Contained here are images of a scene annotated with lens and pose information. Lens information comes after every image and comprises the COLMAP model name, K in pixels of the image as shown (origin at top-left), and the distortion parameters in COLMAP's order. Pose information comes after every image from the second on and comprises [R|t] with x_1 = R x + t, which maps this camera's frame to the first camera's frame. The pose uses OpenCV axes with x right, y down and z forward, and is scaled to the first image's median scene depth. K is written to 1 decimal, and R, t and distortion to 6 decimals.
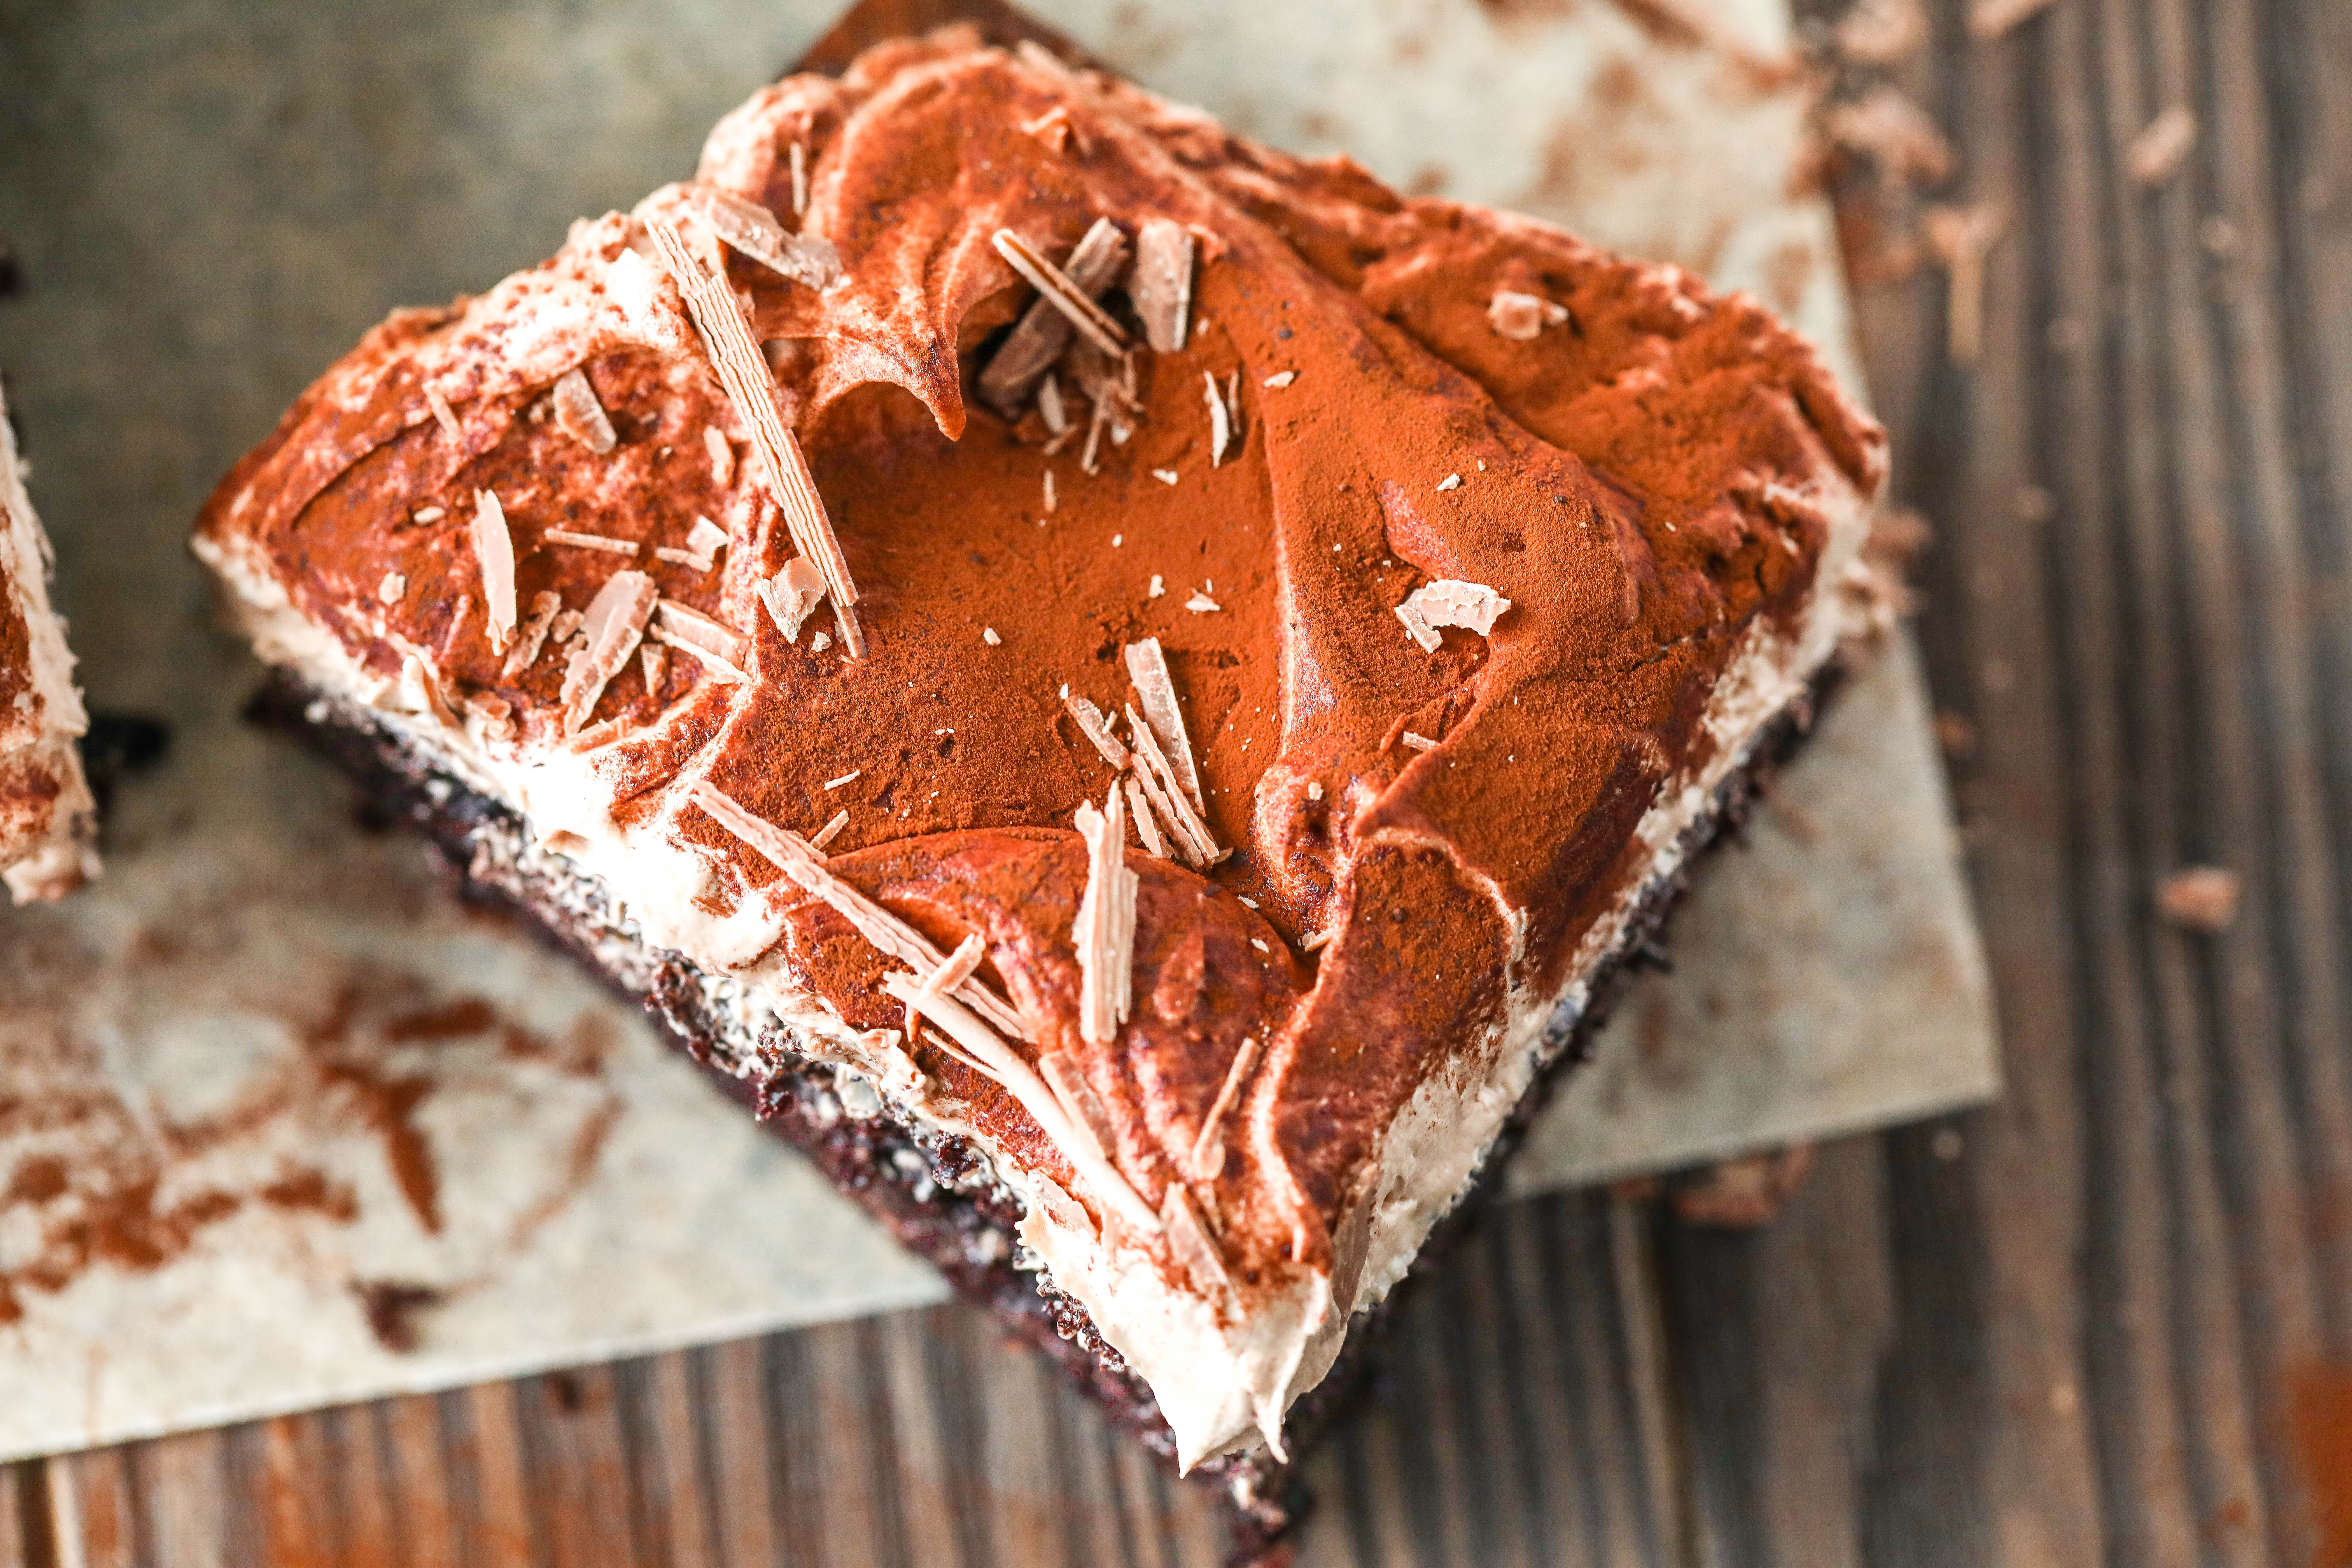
lens RADIAL K [[8510.5, 0, 1176.0], [0, 8510.5, 784.0], [0, 0, 1]] dist [0.154496, -3.212369]
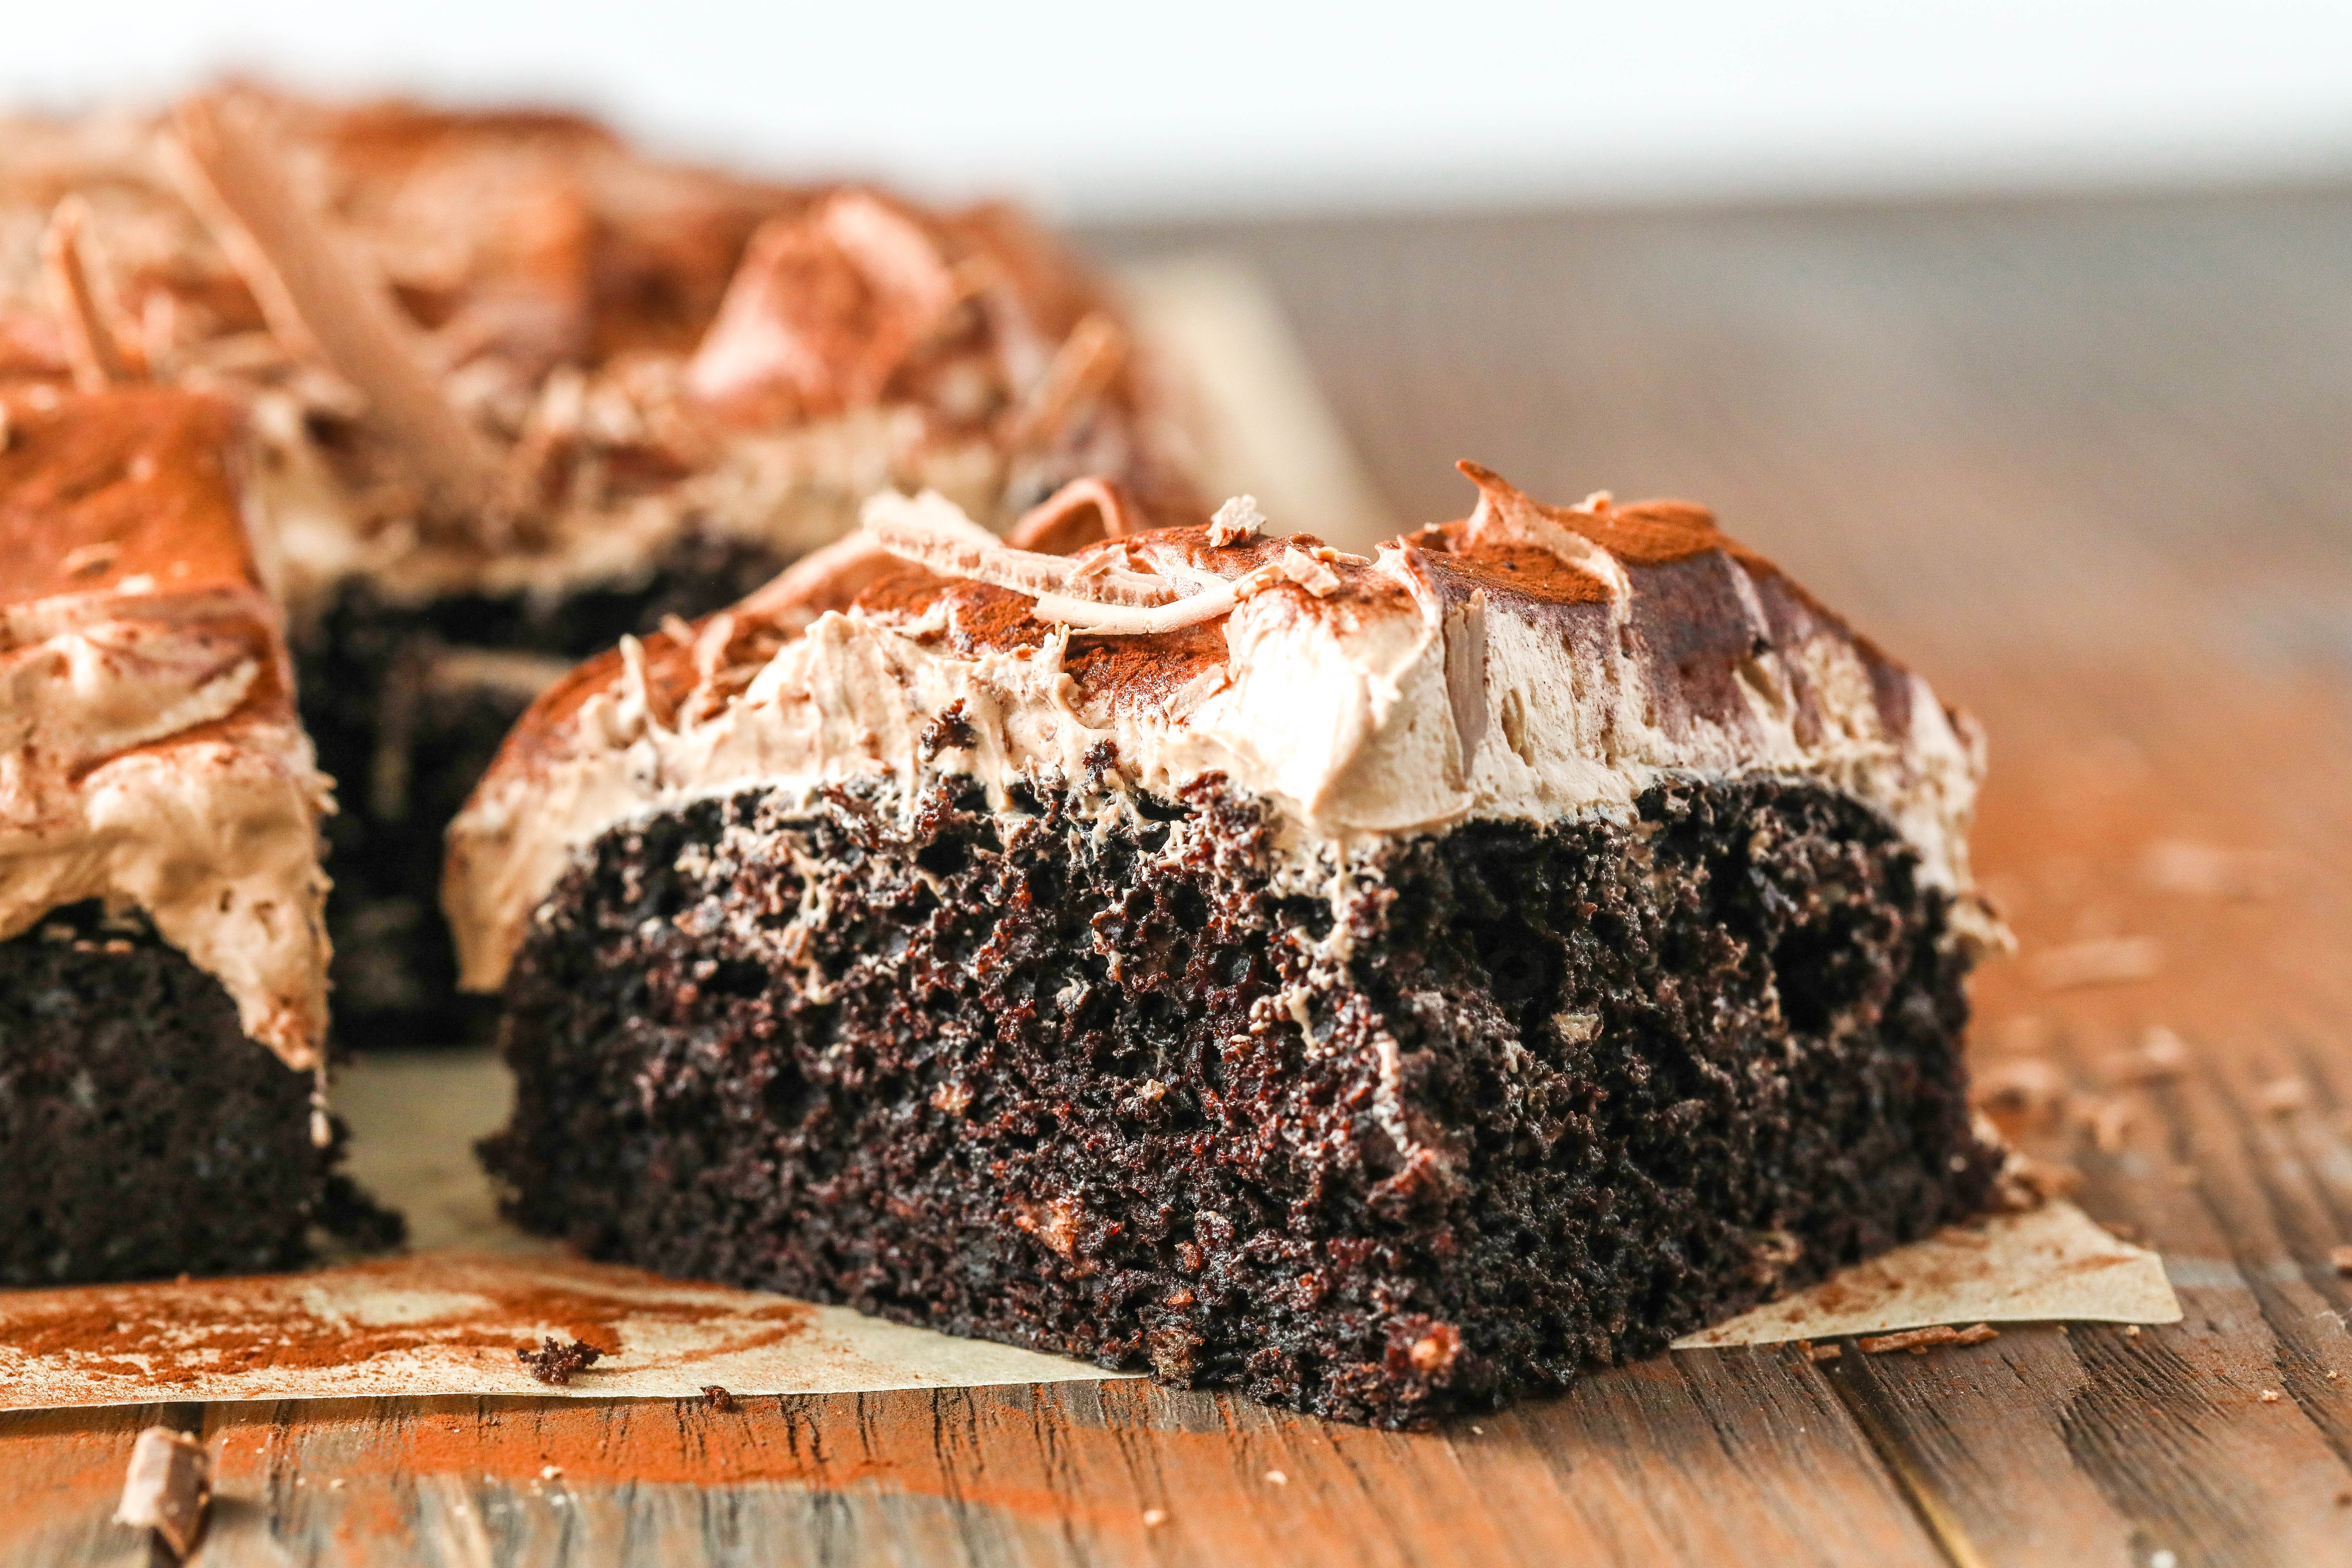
lens RADIAL K [[8248.0, 0, 1176.0], [0, 8248.0, 784.0], [0, 0, 1]] dist [-0.055349, -1.790535]
pose [[0.996316, -0.063041, -0.058133, 0.039524], [-0.031205, 0.364903, -0.930523, 0.926278], [0.079874, 0.928909, 0.361591, 0.593167]]
